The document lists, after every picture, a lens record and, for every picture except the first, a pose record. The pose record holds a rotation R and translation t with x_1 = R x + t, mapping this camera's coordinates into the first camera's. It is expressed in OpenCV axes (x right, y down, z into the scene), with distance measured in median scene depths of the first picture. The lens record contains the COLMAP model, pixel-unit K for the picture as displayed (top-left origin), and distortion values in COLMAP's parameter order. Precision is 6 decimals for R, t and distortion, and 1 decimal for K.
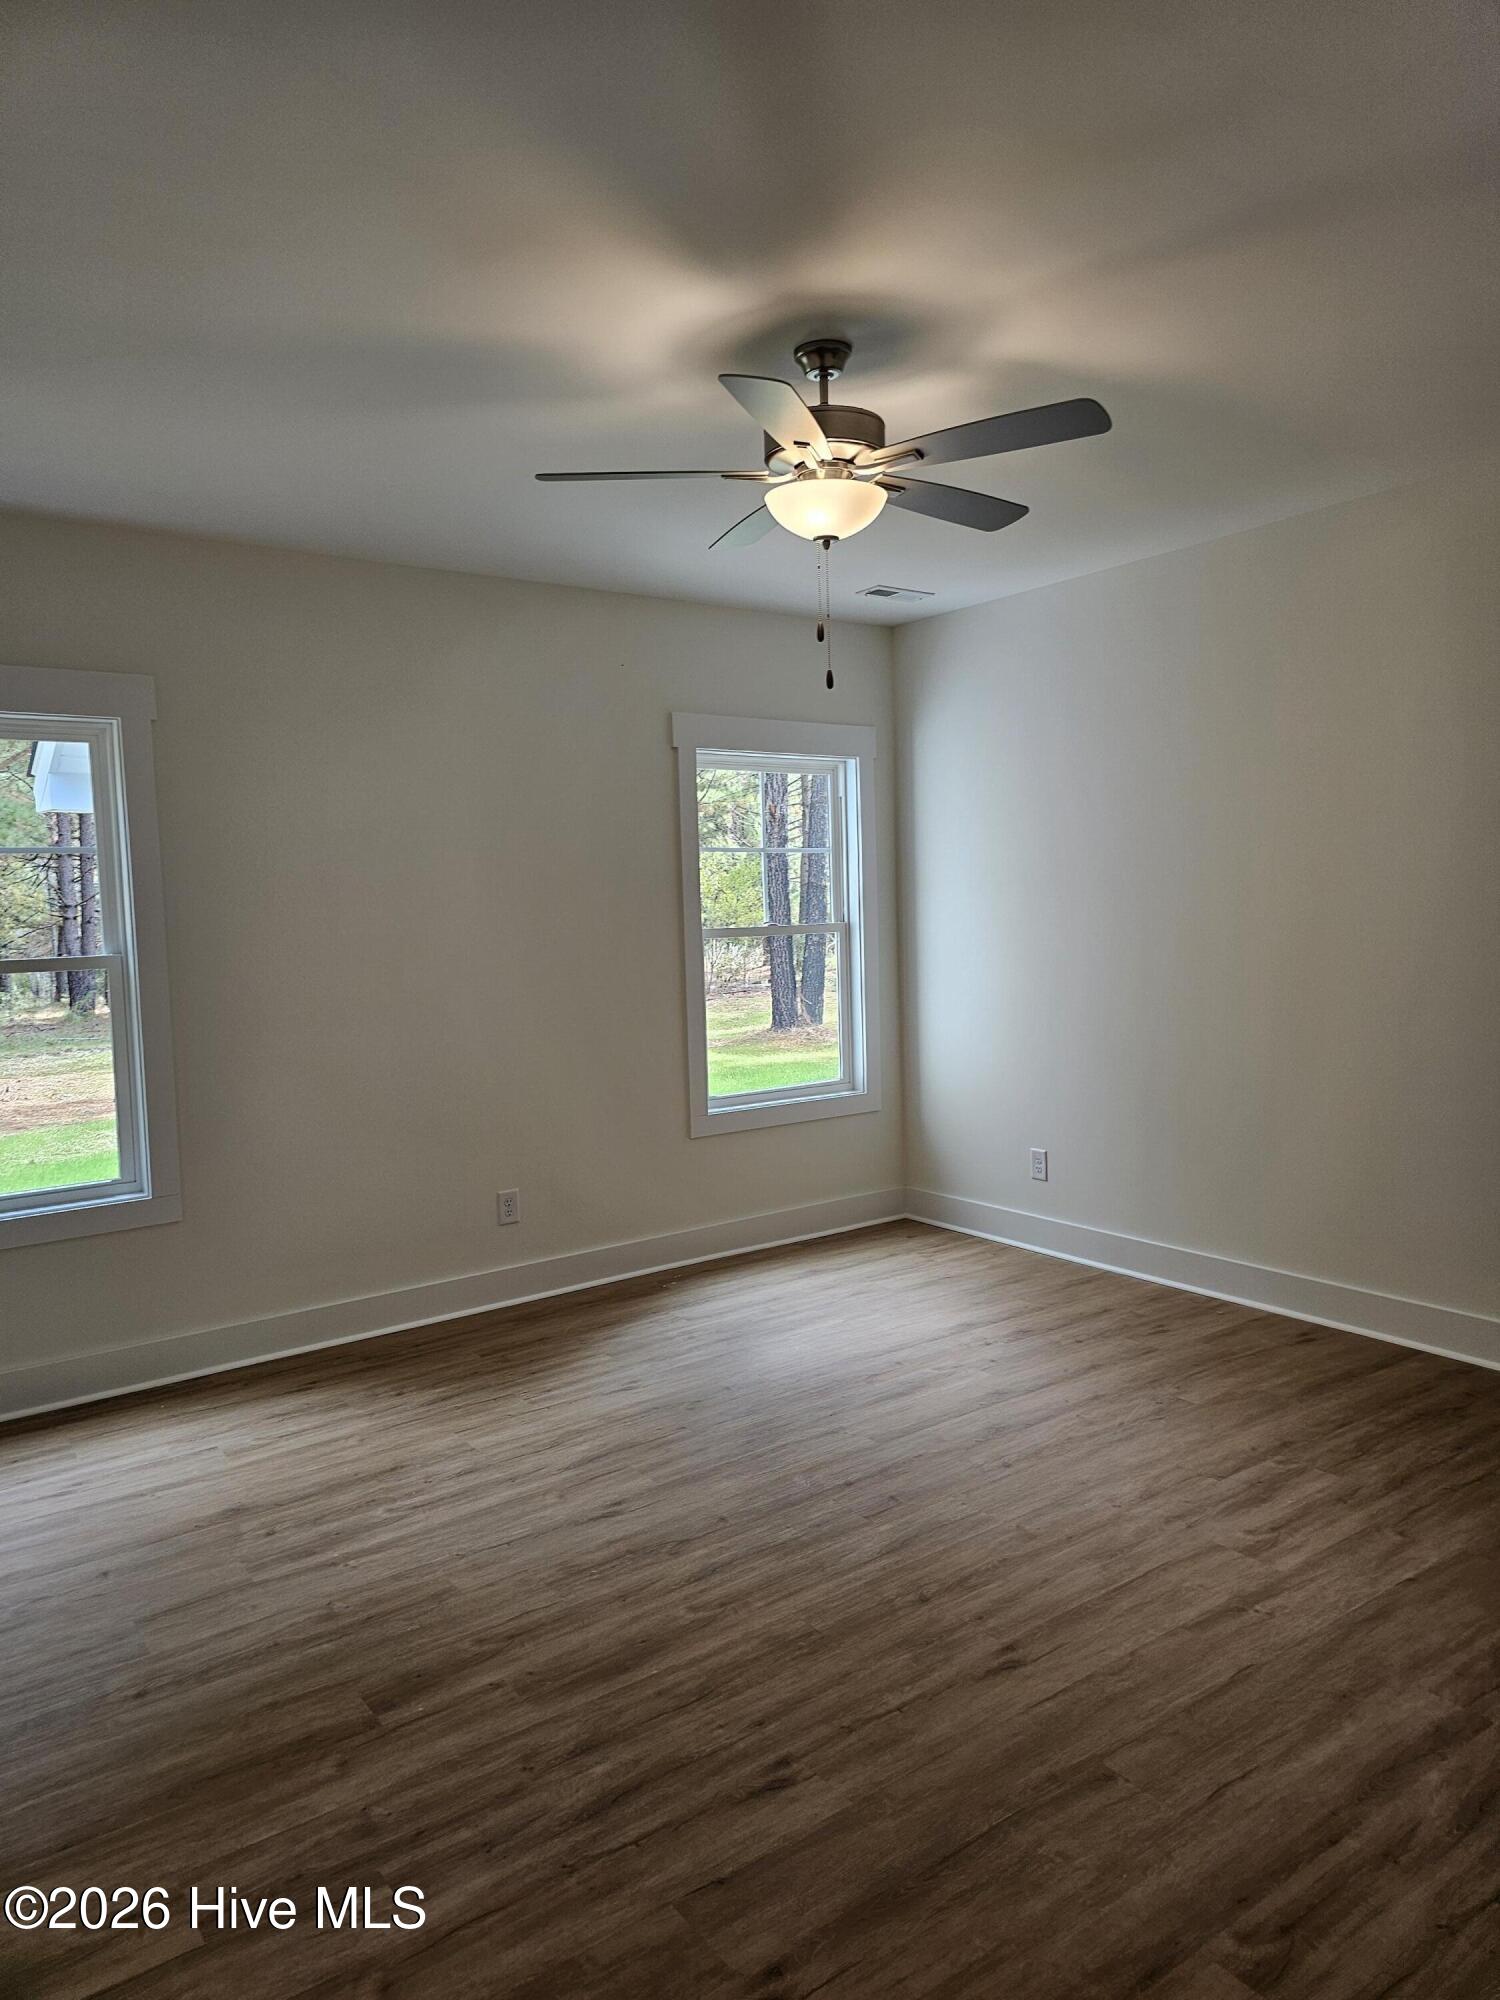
lens RADIAL K [[1346.0, 0, 750.9], [0, 1346.0, 1015.3], [0, 0, 1]] dist [0.007367, -0.018418]
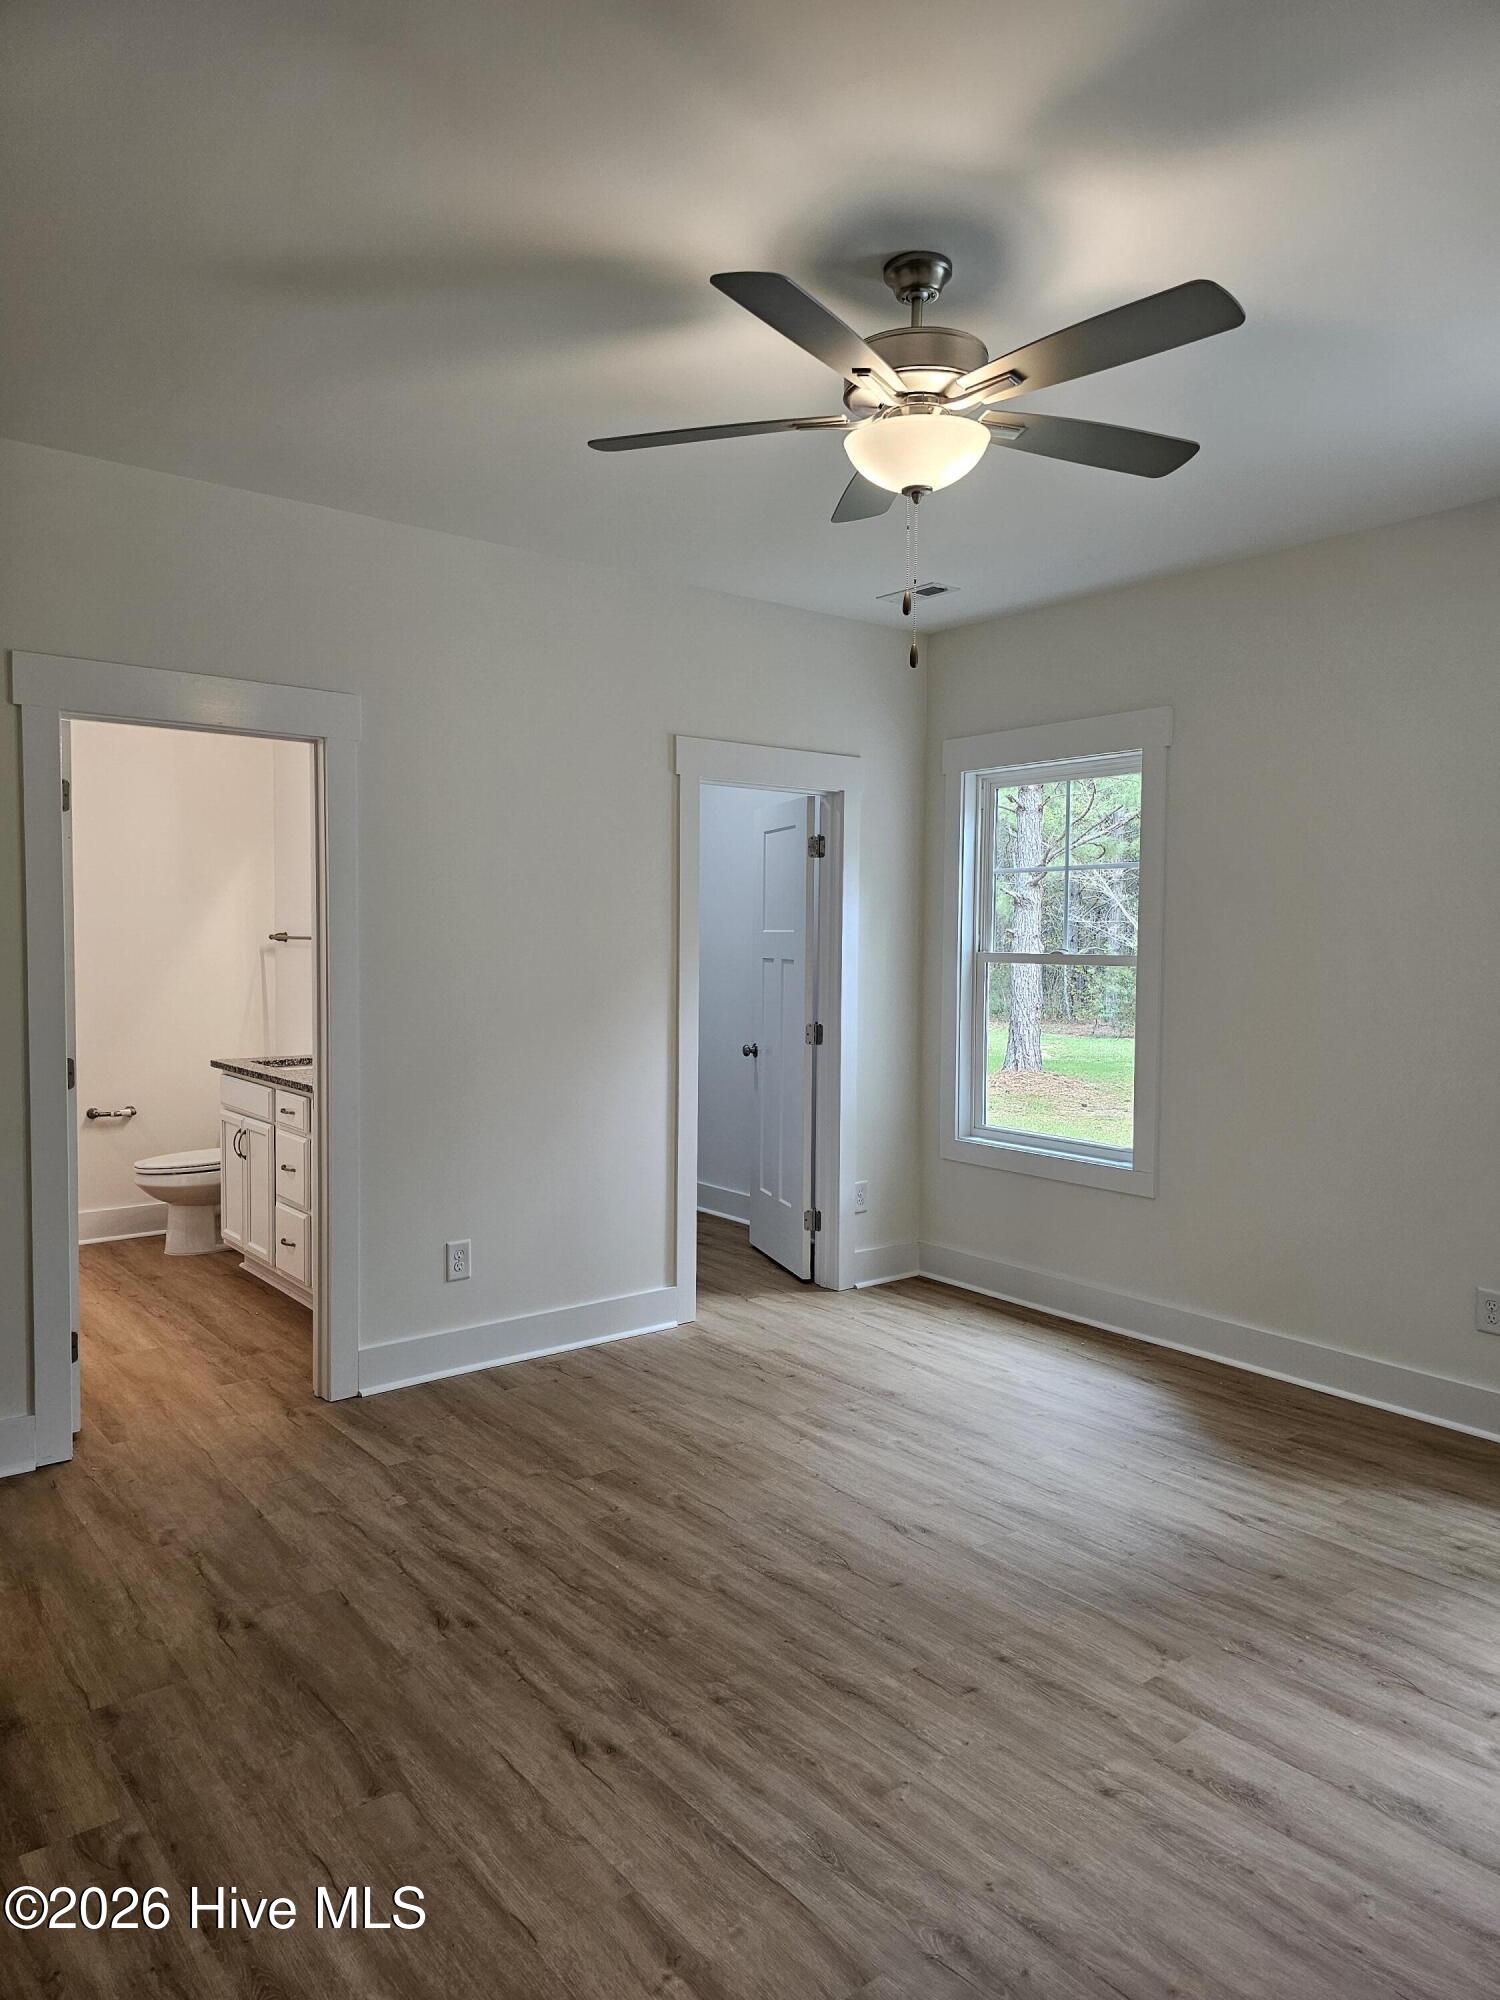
lens RADIAL K [[1346.0, 0, 749.8], [0, 1346.0, 985.6], [0, 0, 1]] dist [0.007367, -0.018418]
pose [[0.063353, 0.086763, -0.994212, 0.964443], [-0.106816, 0.991081, 0.079684, -0.102183], [0.992258, 0.101150, 0.072056, 0.907731]]
